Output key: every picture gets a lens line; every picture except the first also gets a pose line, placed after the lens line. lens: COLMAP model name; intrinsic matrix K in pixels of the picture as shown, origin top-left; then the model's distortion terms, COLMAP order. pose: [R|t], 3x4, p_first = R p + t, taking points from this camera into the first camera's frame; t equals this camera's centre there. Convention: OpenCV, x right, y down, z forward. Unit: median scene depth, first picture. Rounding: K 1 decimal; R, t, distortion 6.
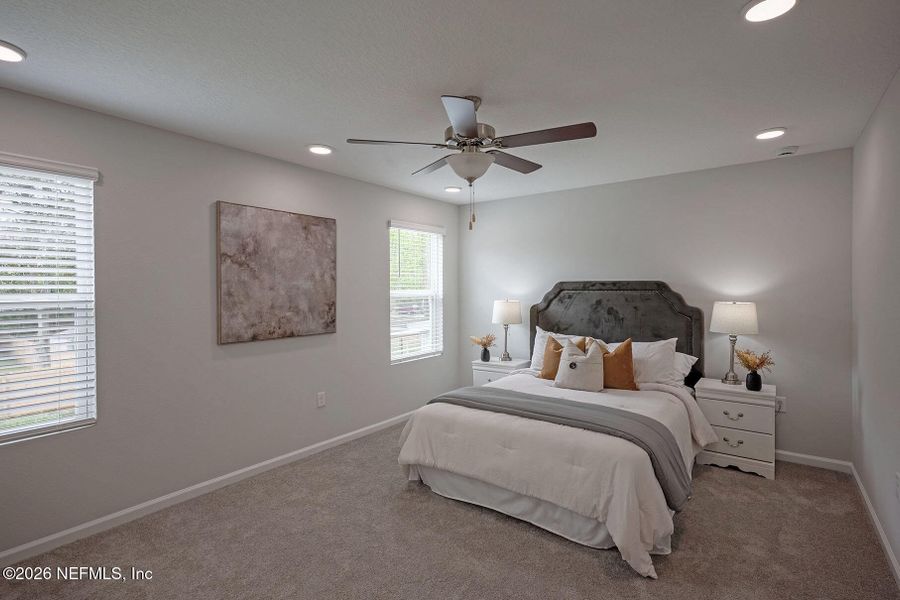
lens RADIAL K [[434.1, 0, 451.9], [0, 434.1, 292.1], [0, 0, 1]] dist [-0.000821, 0.000023]
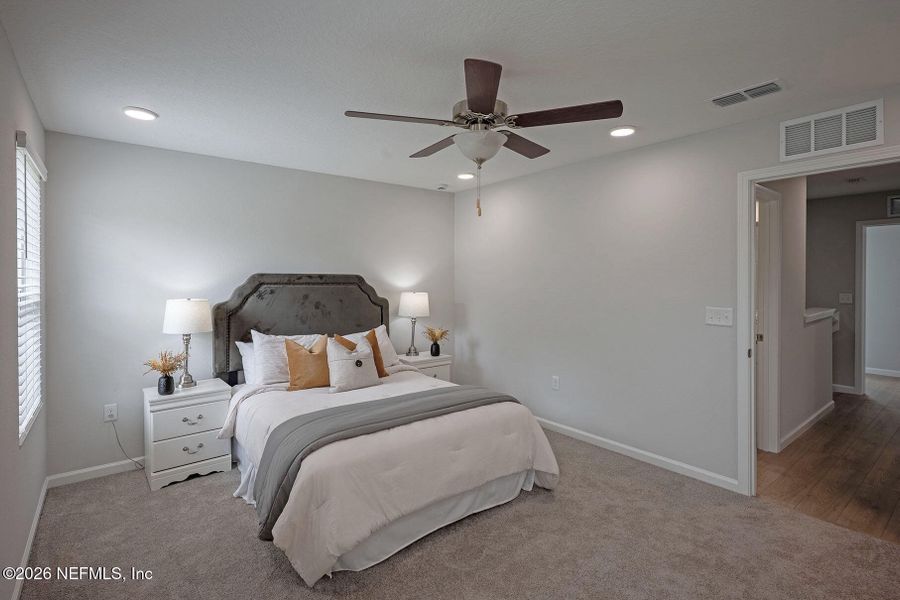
lens RADIAL K [[429.0, 0, 442.1], [0, 429.0, 287.1], [0, 0, 1]] dist [-0.000328, -0.000127]
pose [[0.272406, -0.005955, 0.962164, -0.494761], [0.014226, 0.999896, 0.002161, 0.005196], [-0.962077, 0.013099, 0.272462, 0.502970]]
